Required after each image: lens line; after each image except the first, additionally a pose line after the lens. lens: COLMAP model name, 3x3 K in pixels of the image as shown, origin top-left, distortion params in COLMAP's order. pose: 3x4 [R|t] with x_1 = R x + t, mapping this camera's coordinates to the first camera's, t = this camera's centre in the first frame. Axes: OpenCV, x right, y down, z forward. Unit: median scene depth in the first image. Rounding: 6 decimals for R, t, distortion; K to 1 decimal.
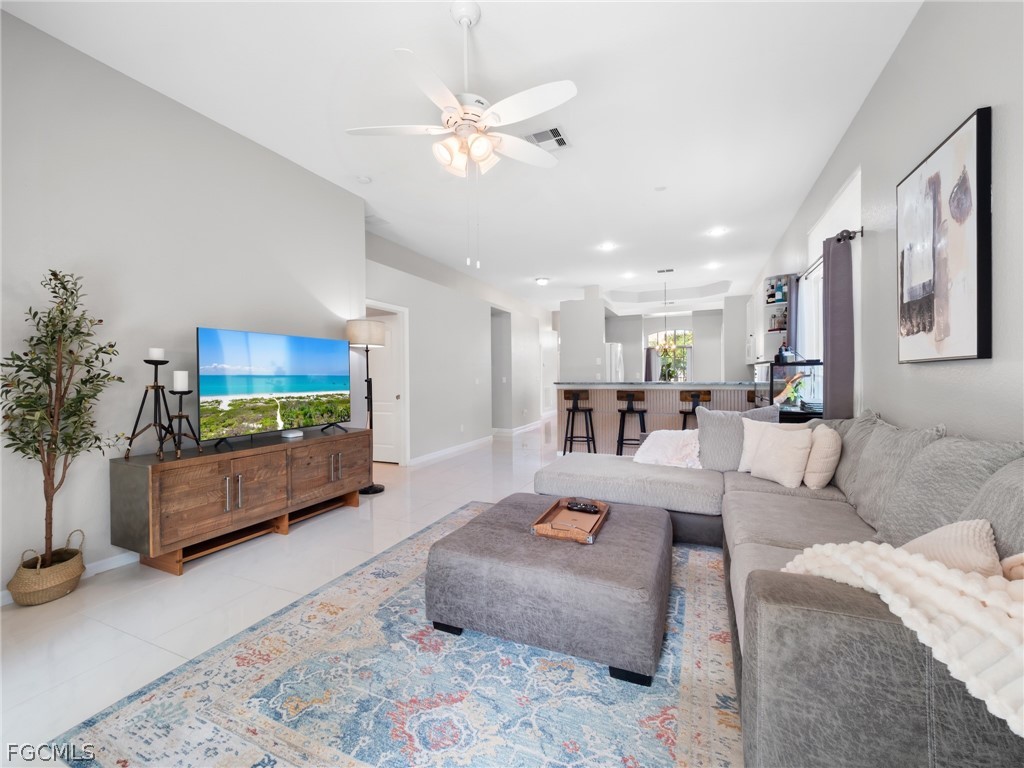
lens RADIAL K [[427.0, 0, 511.5], [0, 427.0, 378.3], [0, 0, 1]] dist [-0.002034, -0.000240]
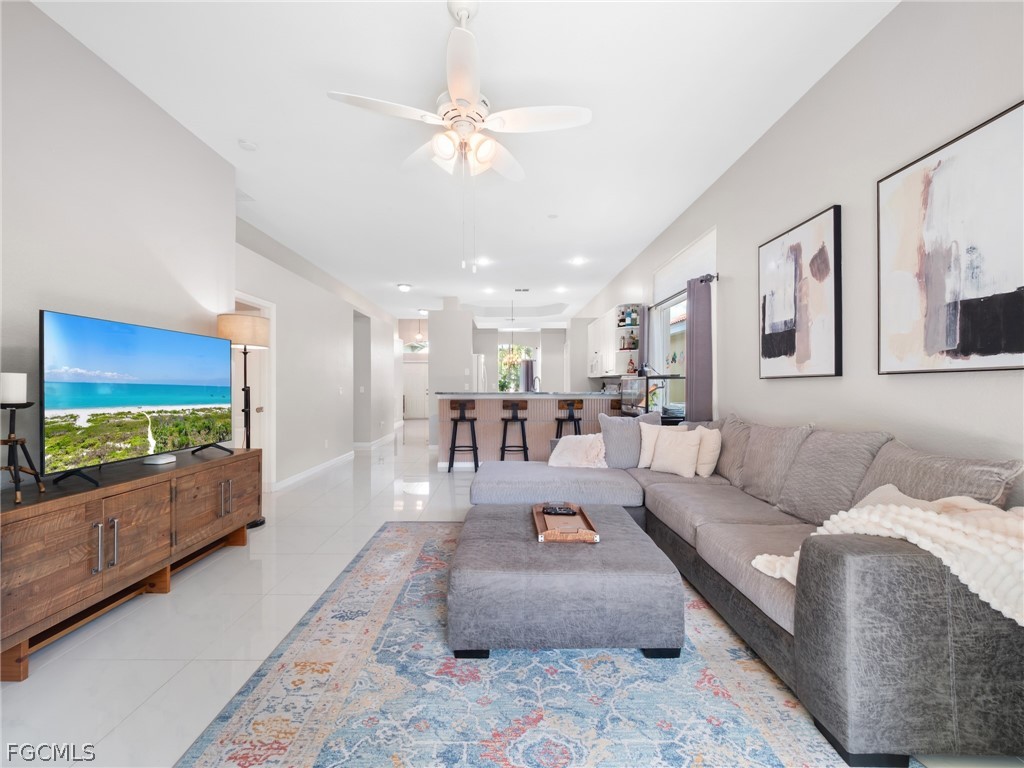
lens RADIAL K [[427.5, 0, 512.0], [0, 427.5, 384.0], [0, 0, 1]] dist [-0.003209, -0.000740]
pose [[0.915180, 0.010743, 0.402902, -0.348733], [-0.006028, 0.999898, -0.012968, 0.004523], [-0.403000, 0.009439, 0.915151, 0.079496]]
